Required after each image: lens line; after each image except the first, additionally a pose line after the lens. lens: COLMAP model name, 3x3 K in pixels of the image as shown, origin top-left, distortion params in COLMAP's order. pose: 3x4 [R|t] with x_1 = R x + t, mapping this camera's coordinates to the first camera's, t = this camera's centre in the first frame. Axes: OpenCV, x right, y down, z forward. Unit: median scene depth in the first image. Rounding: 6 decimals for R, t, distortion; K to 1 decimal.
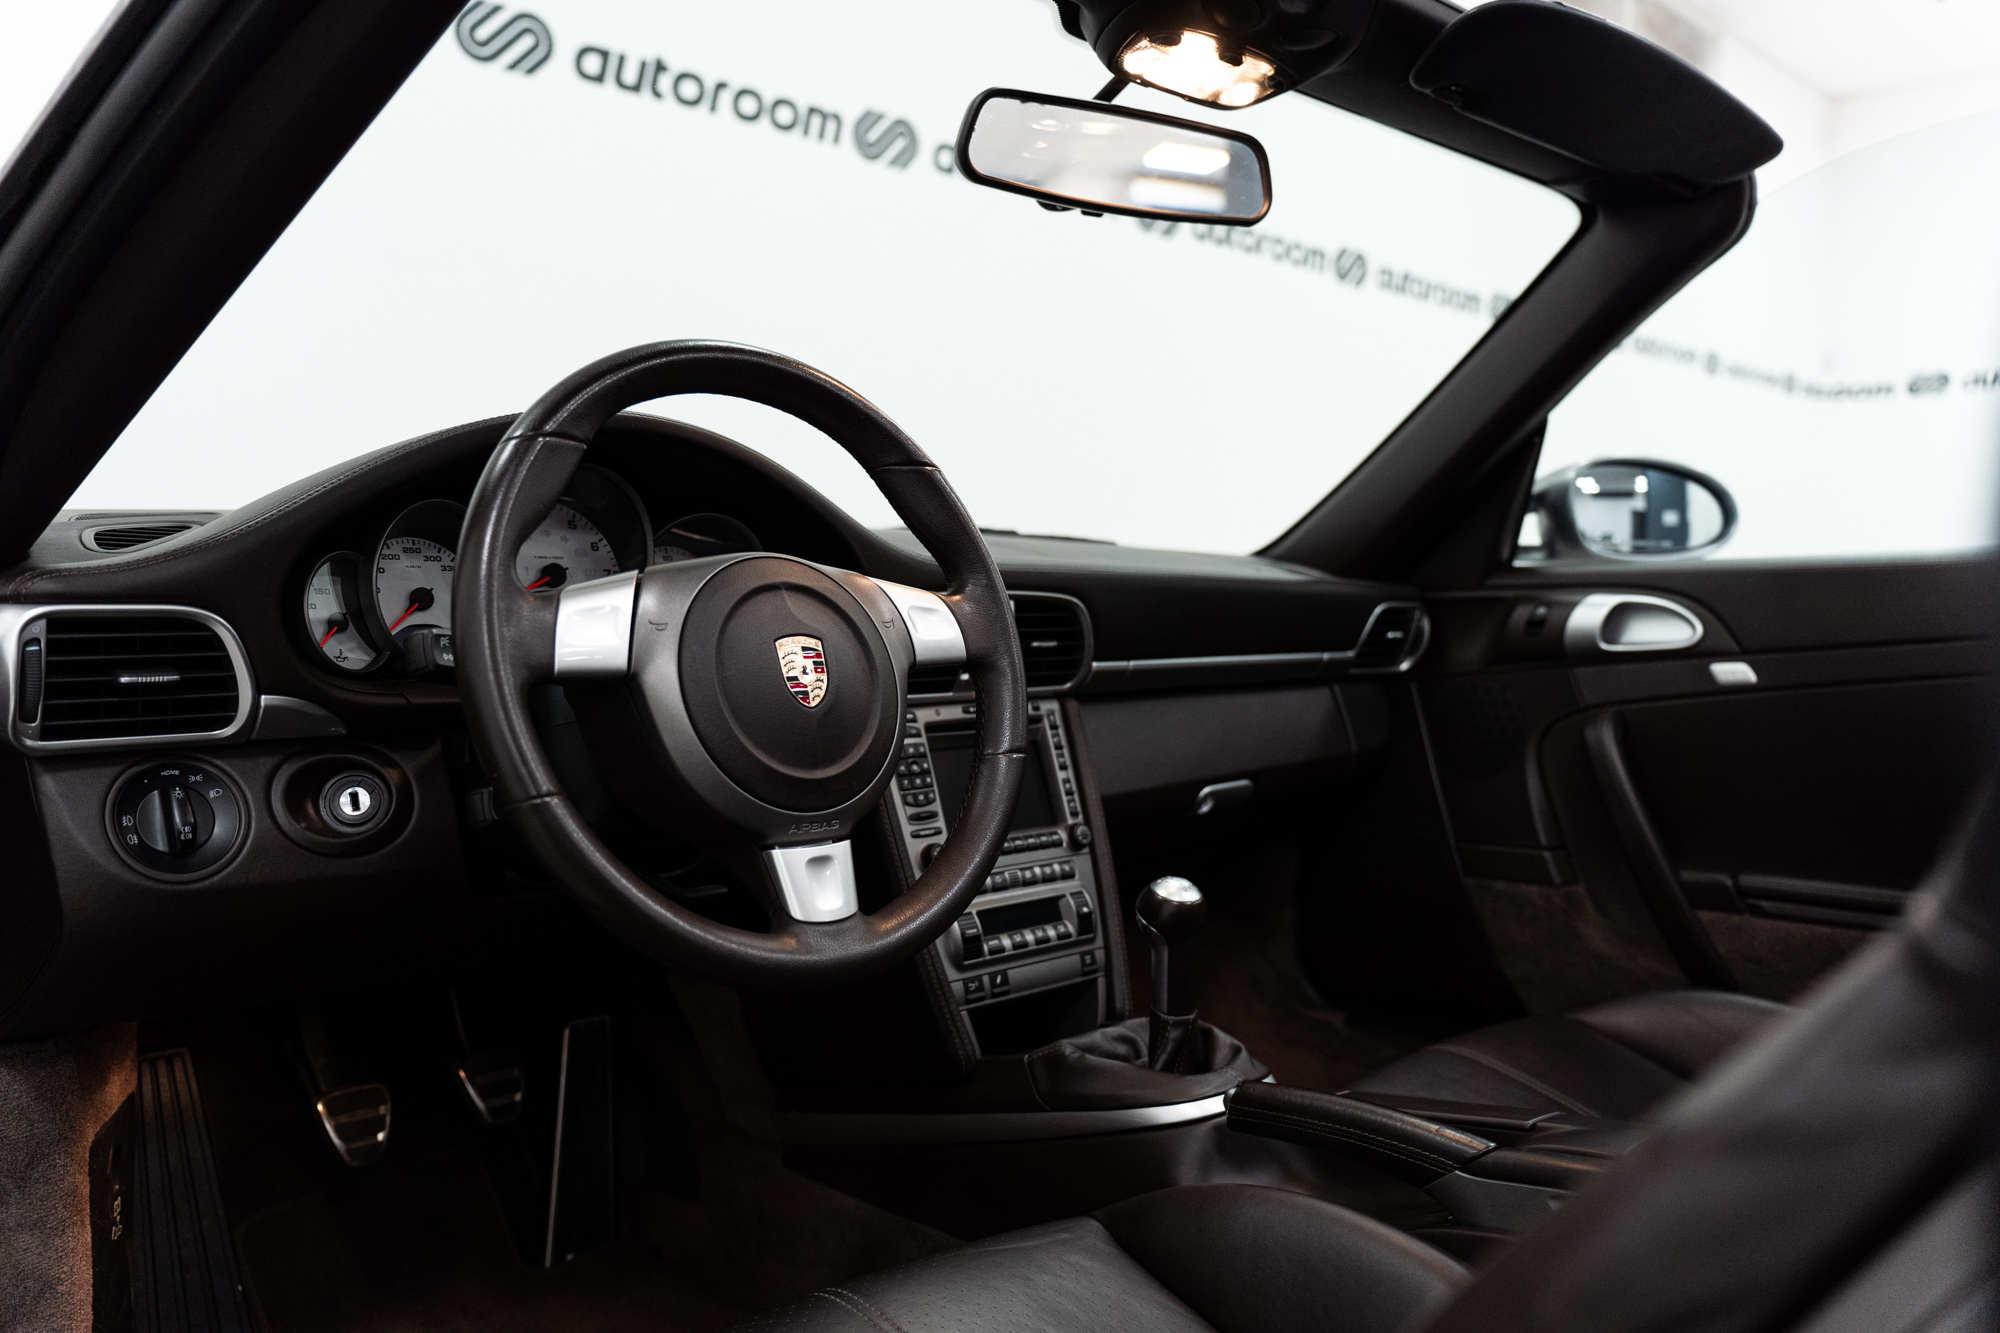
lens RADIAL K [[1690.7, 0, 1000.0], [0, 1690.7, 666.5], [0, 0, 1]] dist [0.012434, -0.005477]
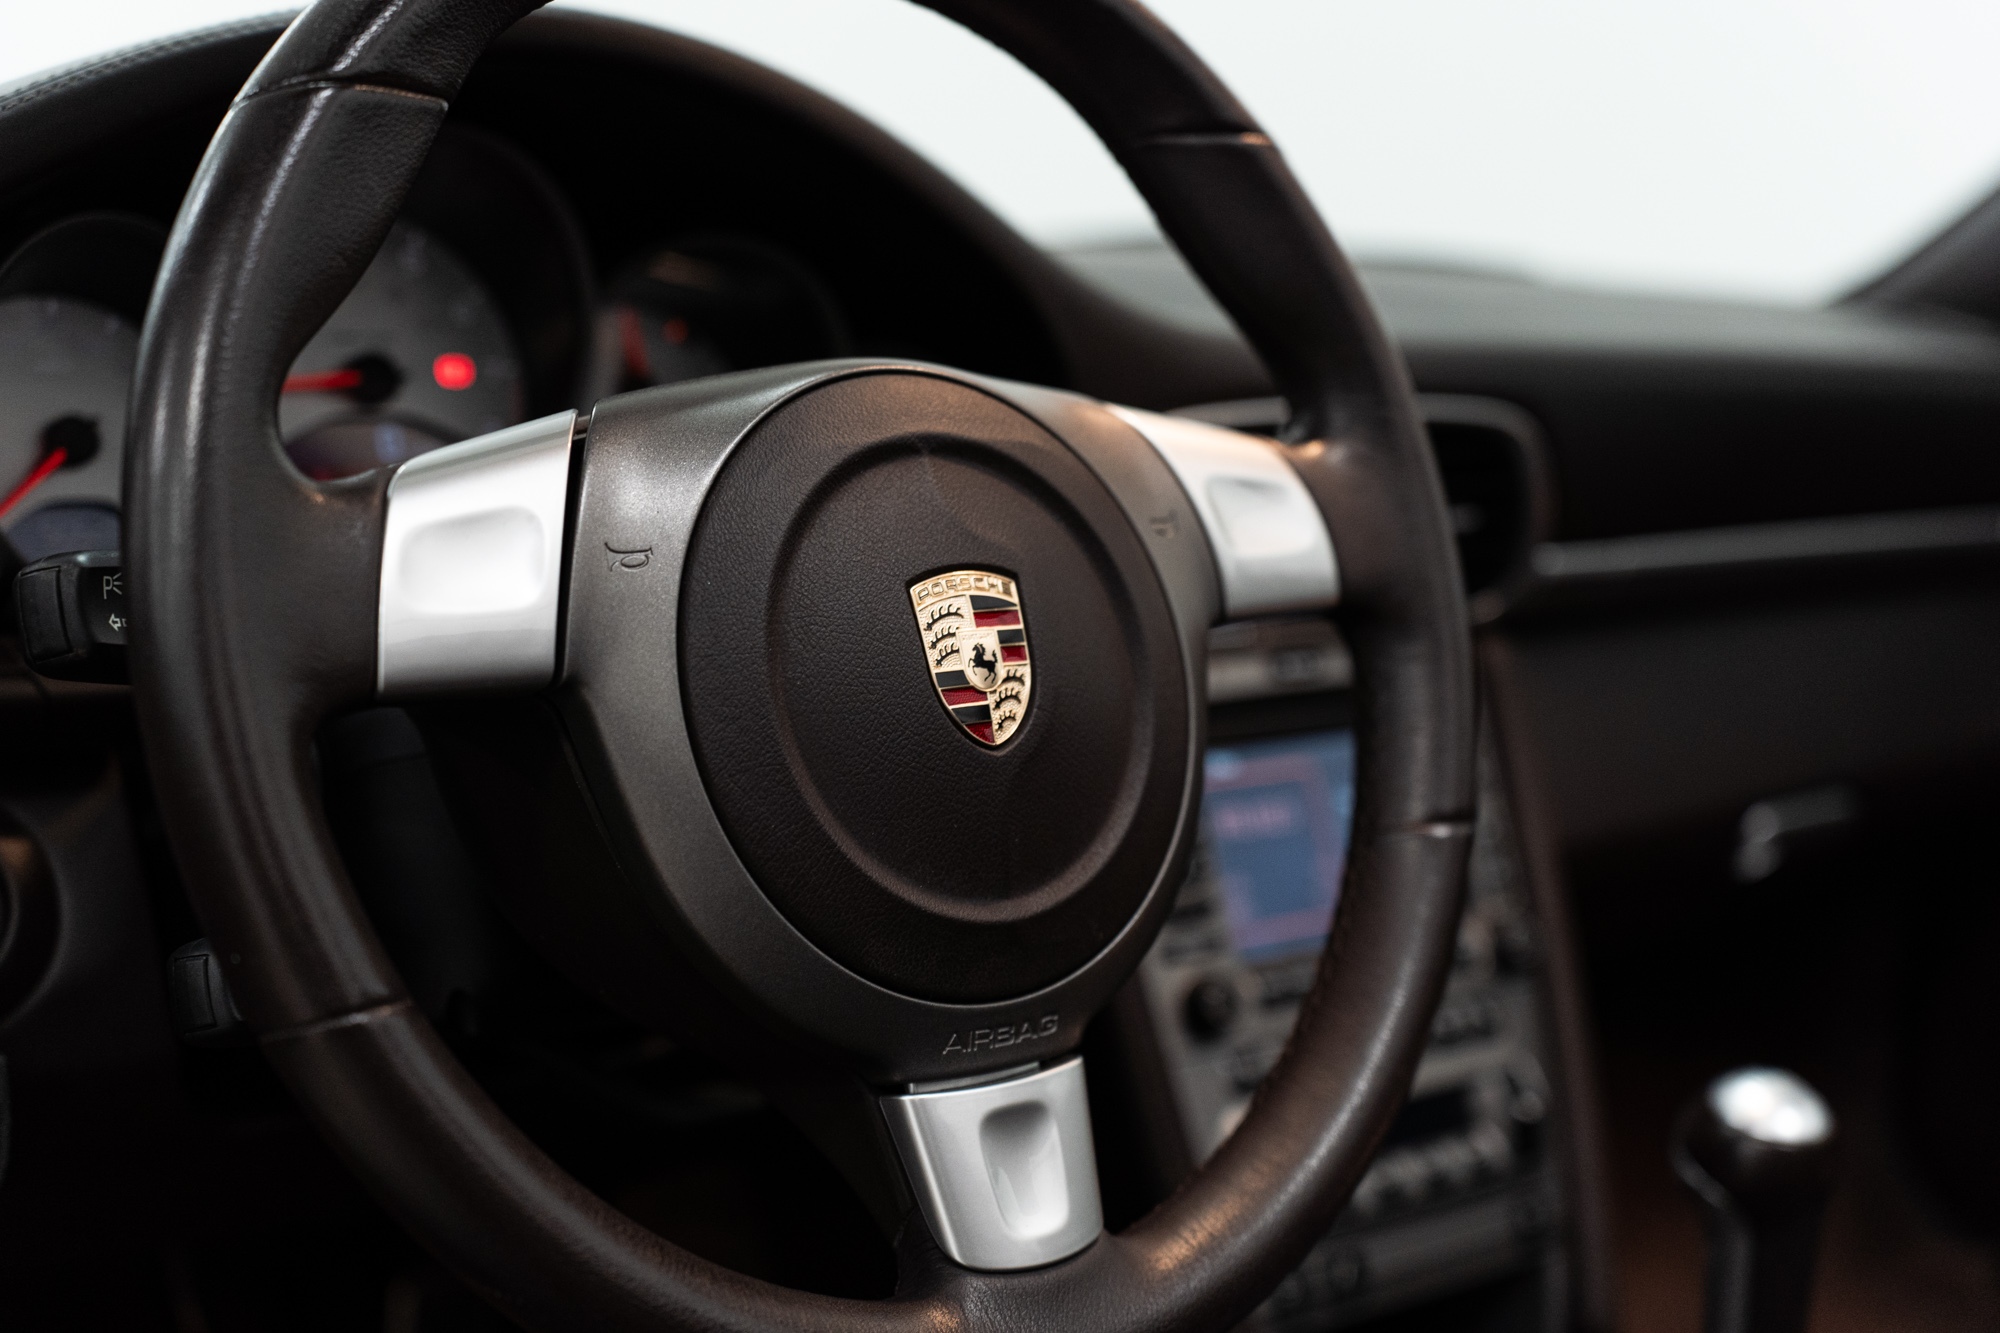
lens RADIAL K [[3052.0, 0, 998.4], [0, 3052.0, 867.8], [0, 0, 1]] dist [-0.037276, 0.005441]
pose [[0.998478, 0.015797, -0.052845, -0.058004], [-0.008340, 0.990331, 0.138470, -0.039912], [0.054522, -0.137819, 0.988956, 0.215501]]
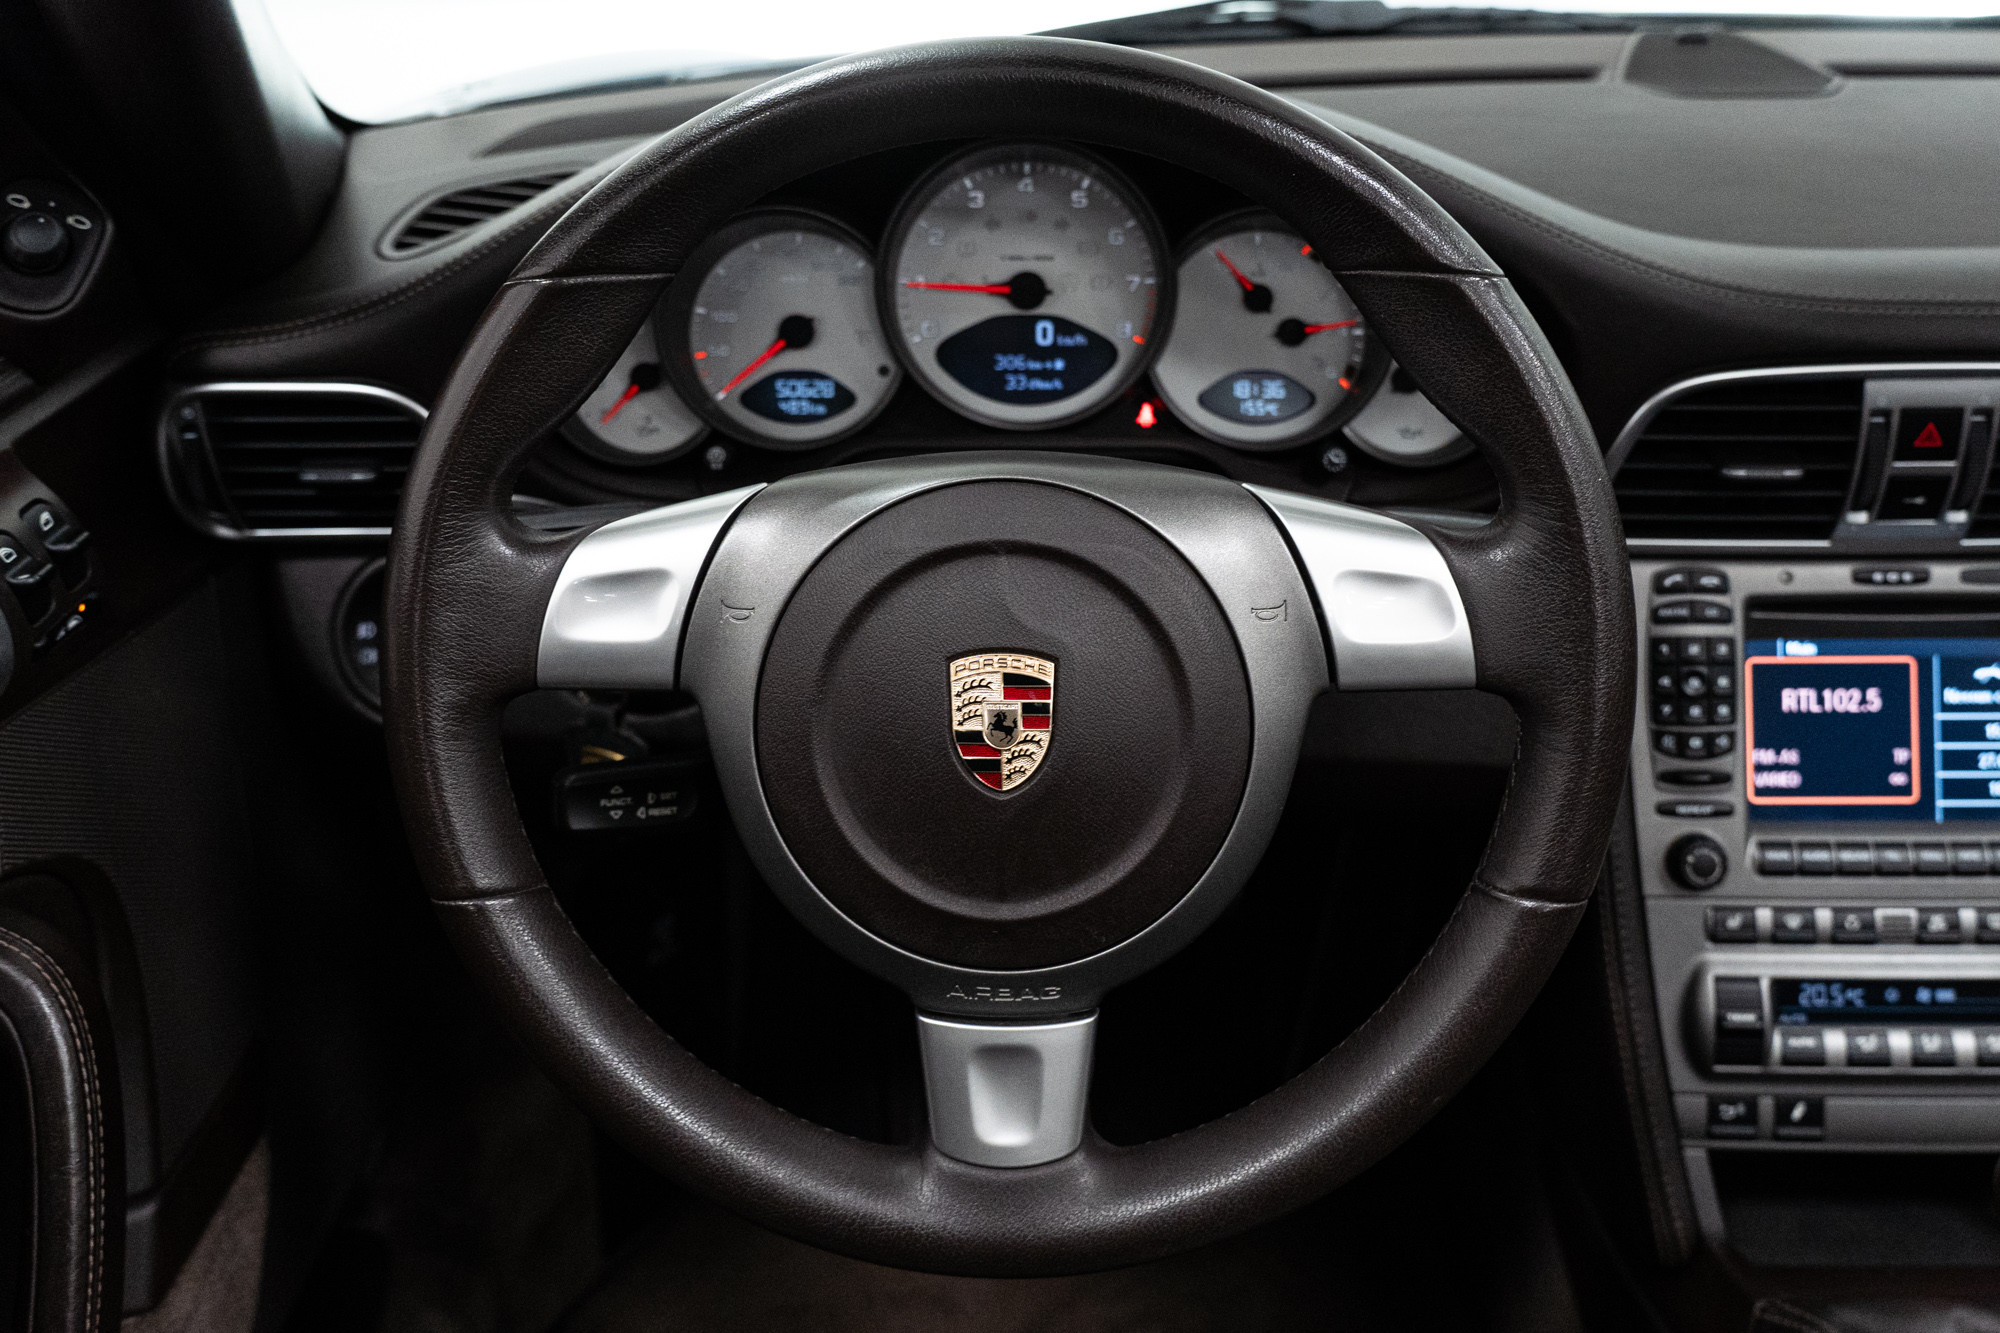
lens RADIAL K [[2151.6, 0, 1003.7], [0, 2151.6, 399.2], [0, 0, 1]] dist [0.010850, 0.031302]
pose [[0.689878, 0.214968, -0.691272, 0.266798], [-0.010605, 0.957792, 0.287266, -0.233481], [0.723848, -0.190848, 0.663040, 0.467503]]
